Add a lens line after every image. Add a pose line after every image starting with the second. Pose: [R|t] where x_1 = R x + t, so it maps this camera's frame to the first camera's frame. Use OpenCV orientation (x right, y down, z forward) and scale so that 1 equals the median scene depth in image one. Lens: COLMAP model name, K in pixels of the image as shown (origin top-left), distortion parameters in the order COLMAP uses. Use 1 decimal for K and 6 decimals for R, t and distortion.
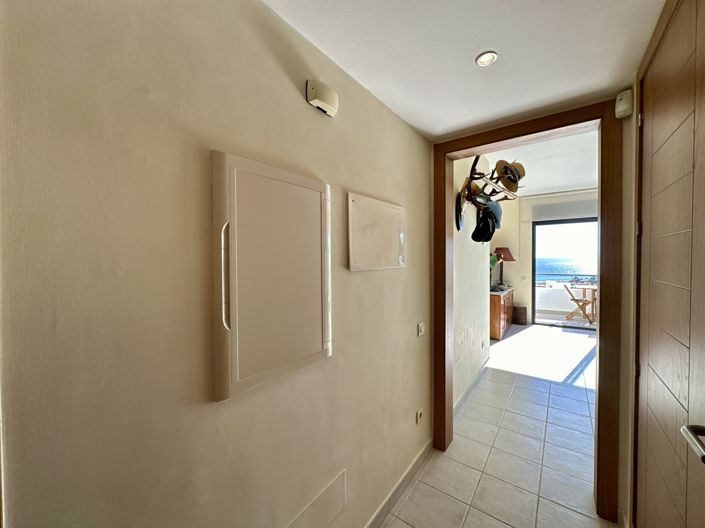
lens RADIAL K [[280.2, 0, 352.8], [0, 280.2, 265.0], [0, 0, 1]] dist [-0.001588, 0.000170]
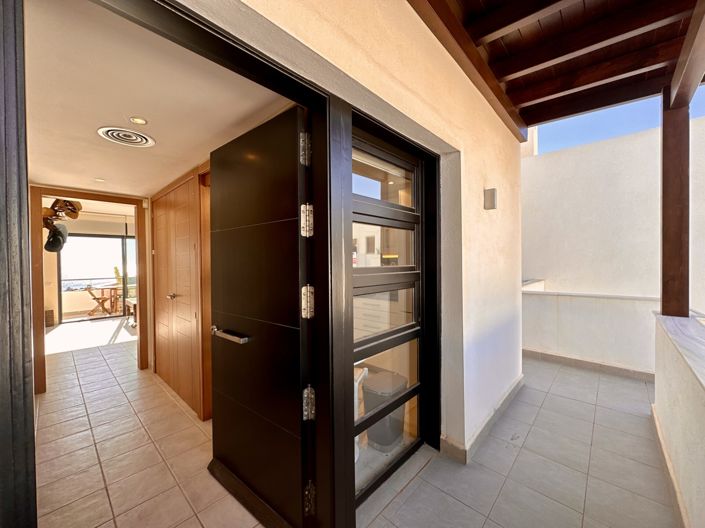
lens RADIAL K [[280.2, 0, 352.8], [0, 280.2, 265.0], [0, 0, 1]] dist [-0.001588, 0.000170]
pose [[0.106353, -0.010495, 0.994273, -0.324535], [0.031932, 0.999465, 0.007134, 0.006977], [-0.993816, 0.030990, 0.106632, -0.267573]]
